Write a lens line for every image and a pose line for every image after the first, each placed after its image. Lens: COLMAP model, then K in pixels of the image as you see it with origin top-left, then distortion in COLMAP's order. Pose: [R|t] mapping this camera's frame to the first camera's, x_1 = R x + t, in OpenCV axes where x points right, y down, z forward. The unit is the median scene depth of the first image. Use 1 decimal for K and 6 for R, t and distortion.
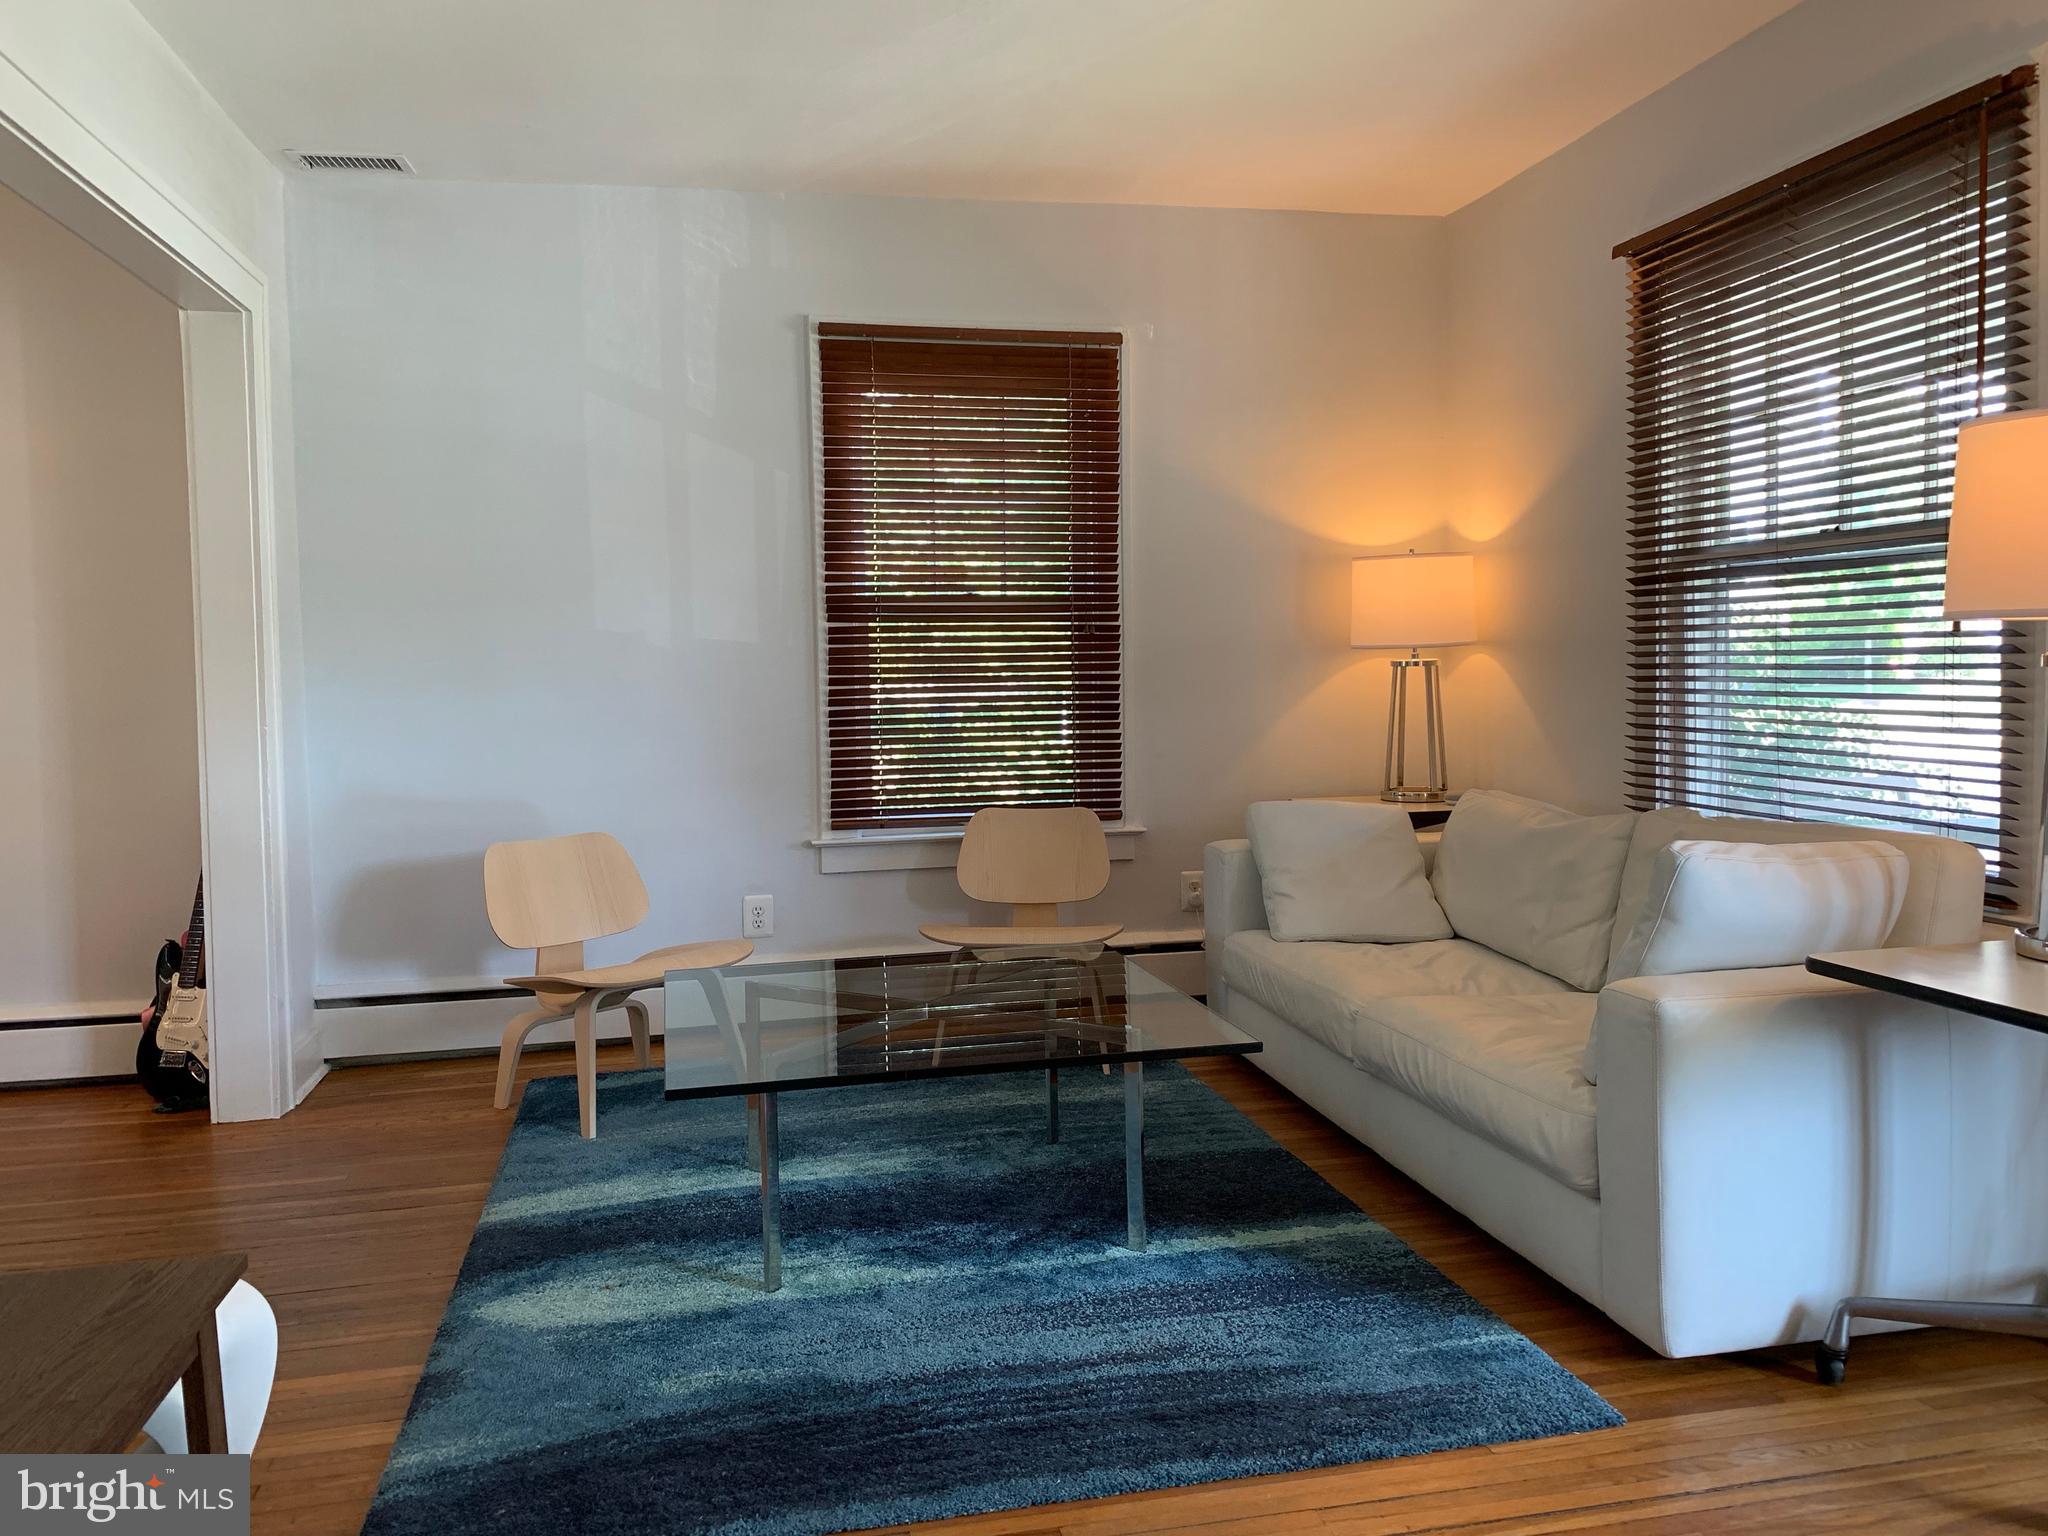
lens RADIAL K [[1552.6, 0, 1016.7], [0, 1552.6, 769.7], [0, 0, 1]] dist [0.009275, -0.008366]
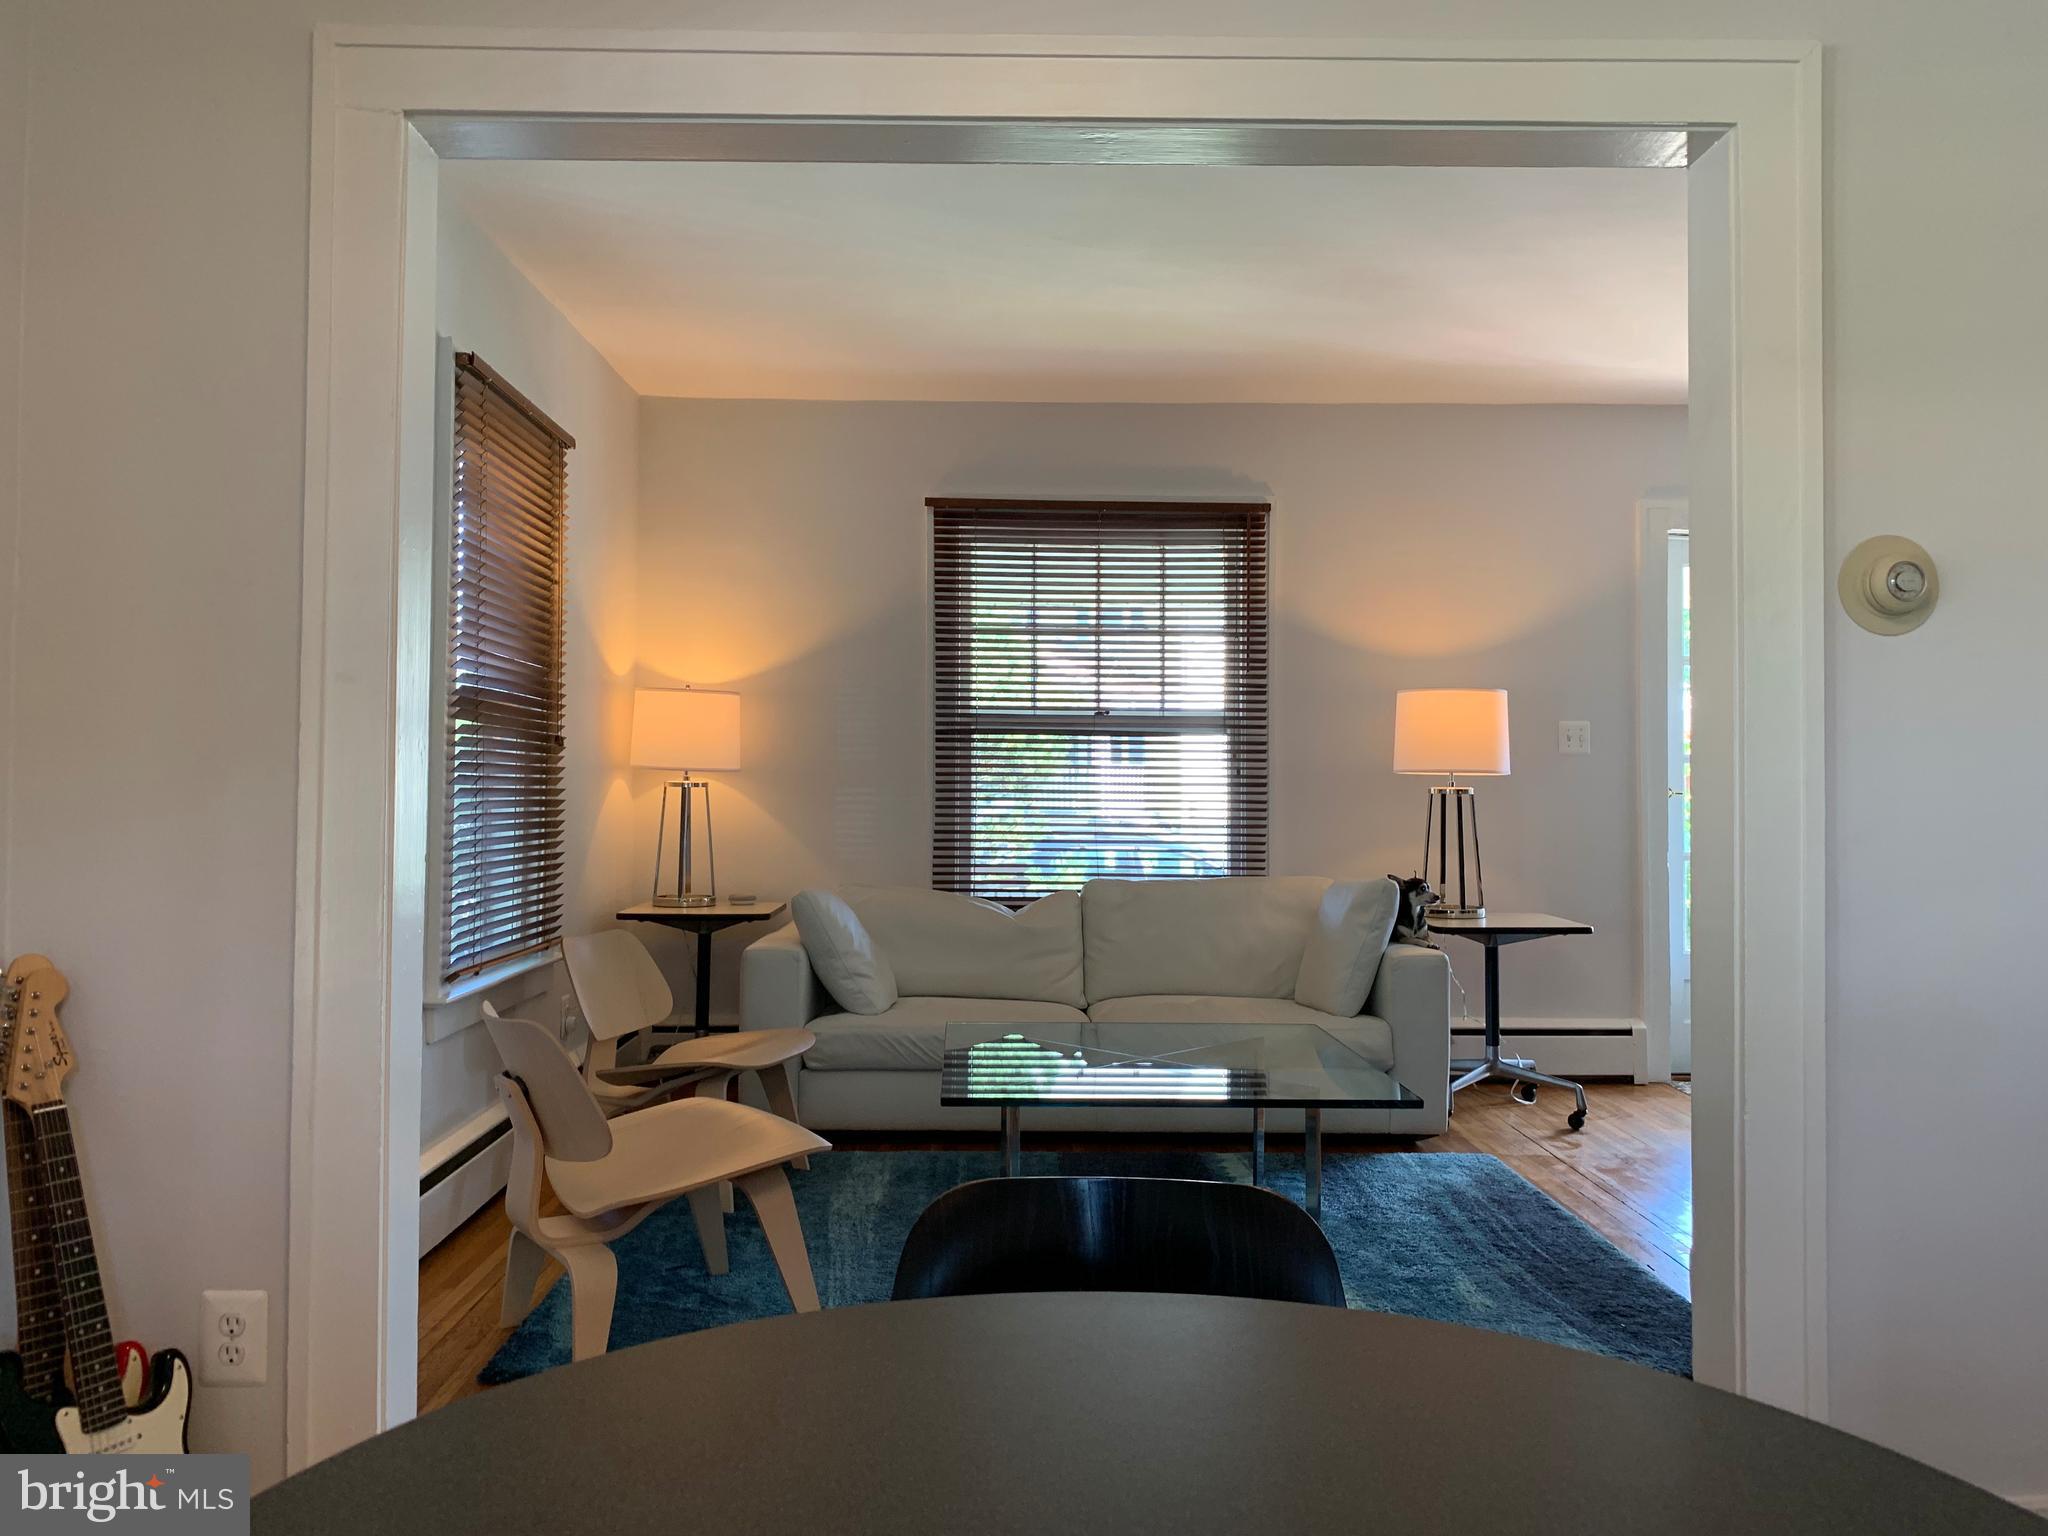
lens RADIAL K [[1511.3, 0, 1003.2], [0, 1511.3, 768.0], [0, 0, 1]] dist [0.035707, 0.001730]
pose [[0.186559, 0.046863, 0.981325, -1.325604], [0.057550, 0.996625, -0.058535, -0.004476], [-0.980757, 0.067395, 0.183233, 0.963058]]
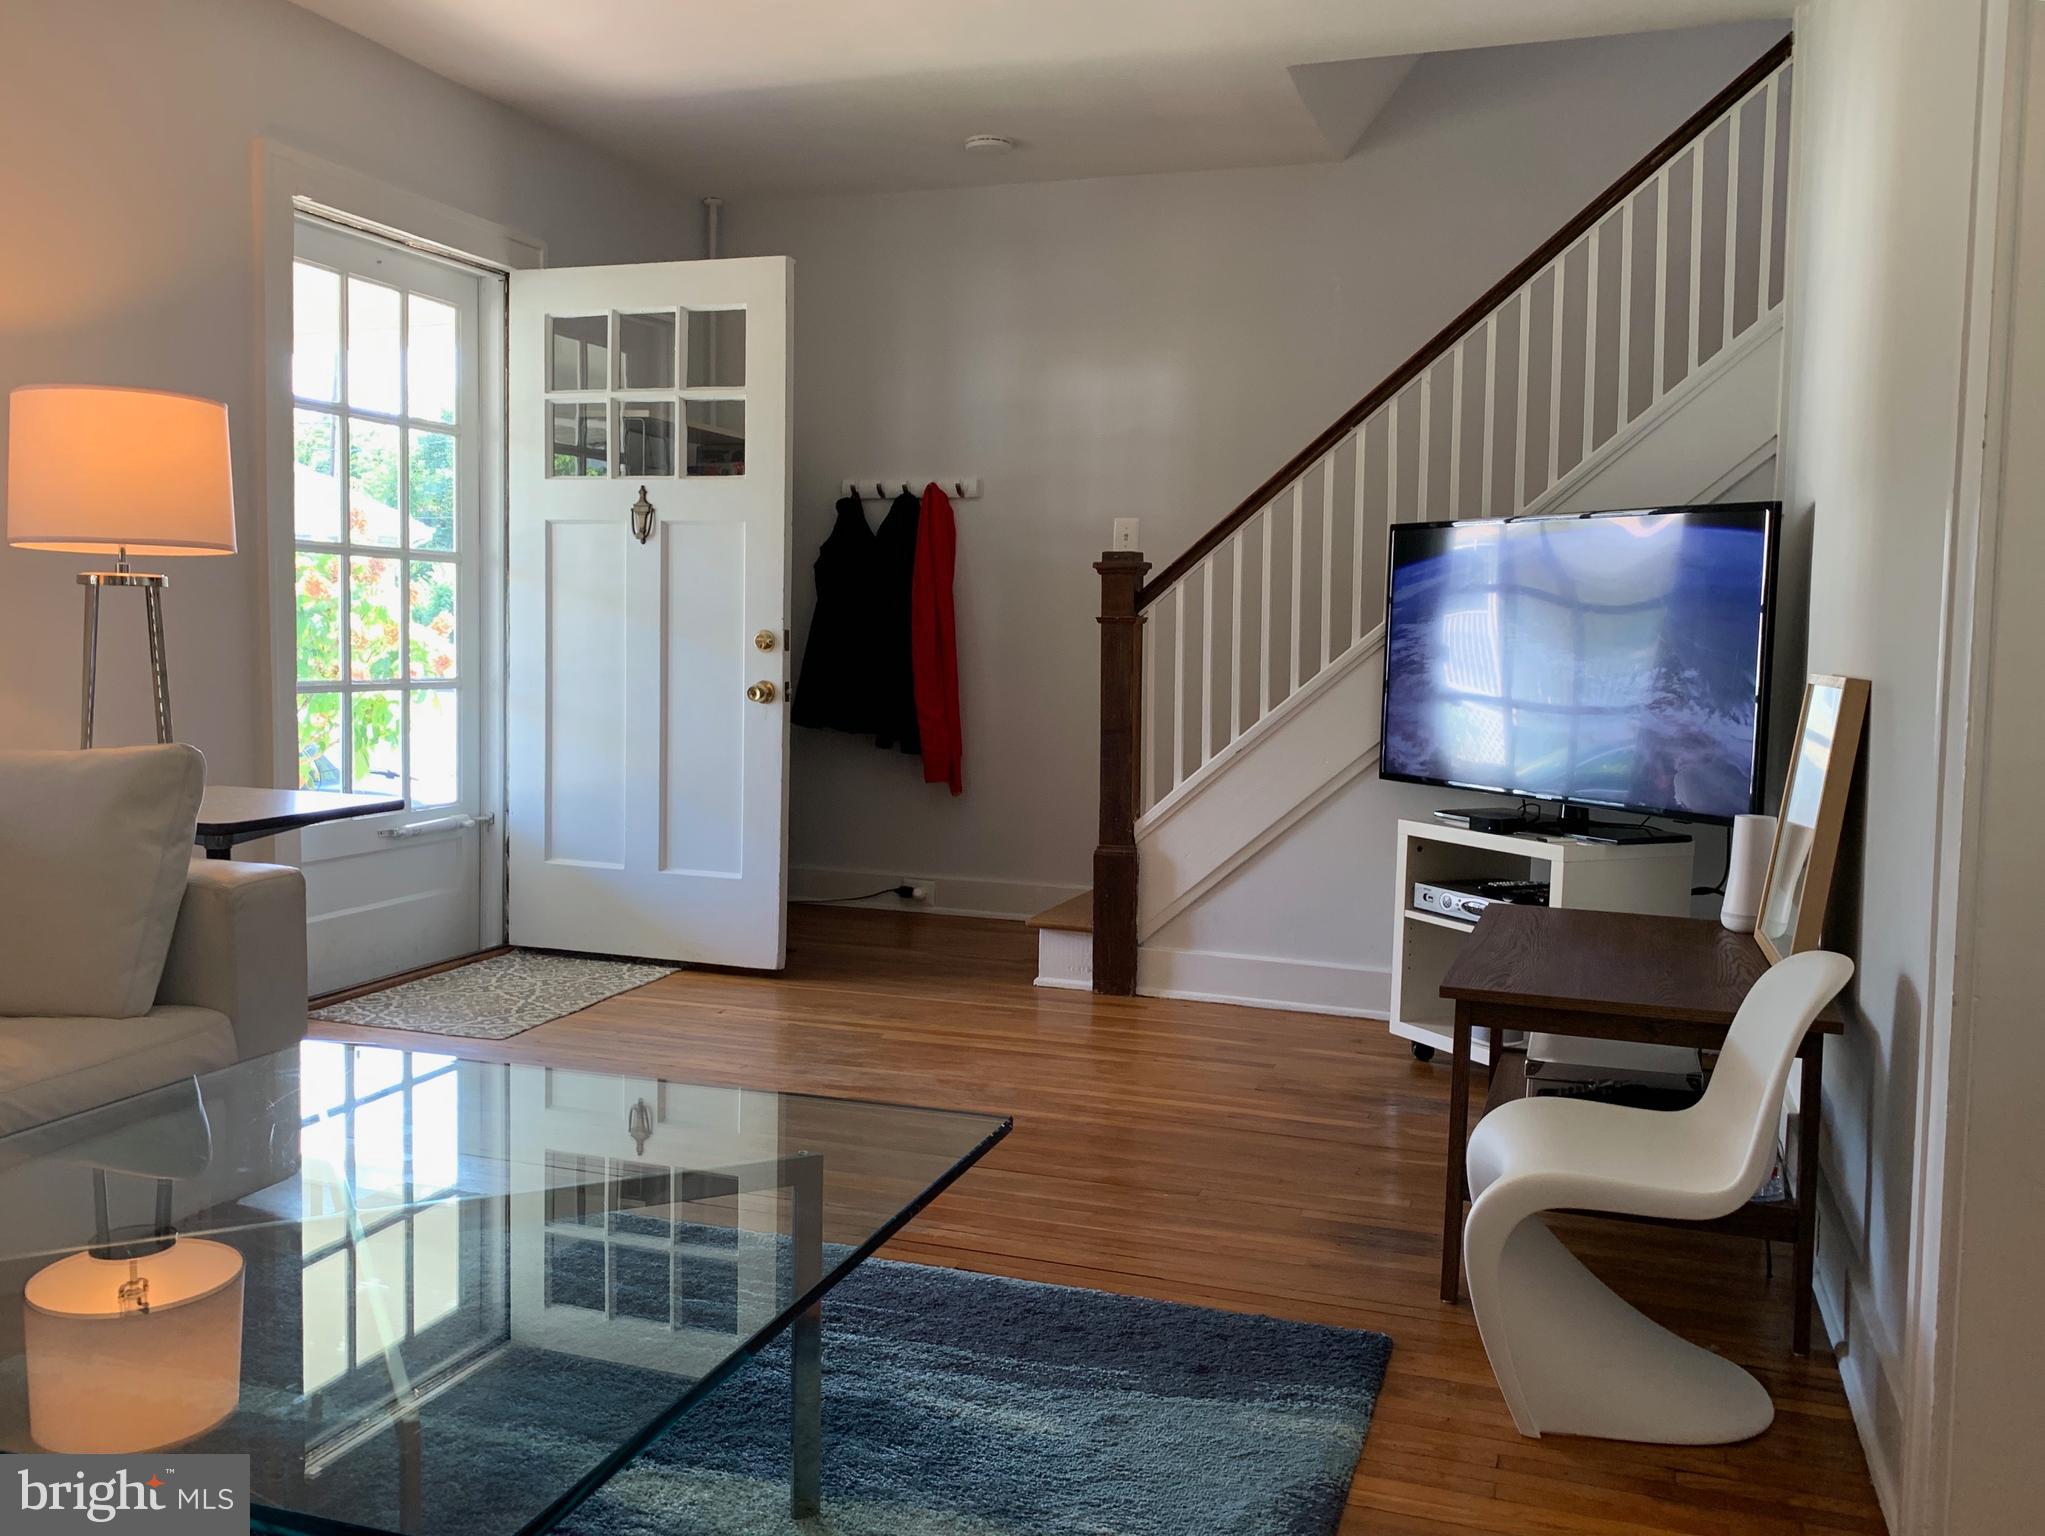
lens RADIAL K [[1725.9, 0, 1022.3], [0, 1725.9, 741.0], [0, 0, 1]] dist [0.000753, 0.001643]
pose [[-0.862543, -0.016523, 0.505714, -0.553452], [0.043001, 0.993457, 0.105801, -0.042752], [-0.504154, 0.113004, -0.856189, 1.464220]]
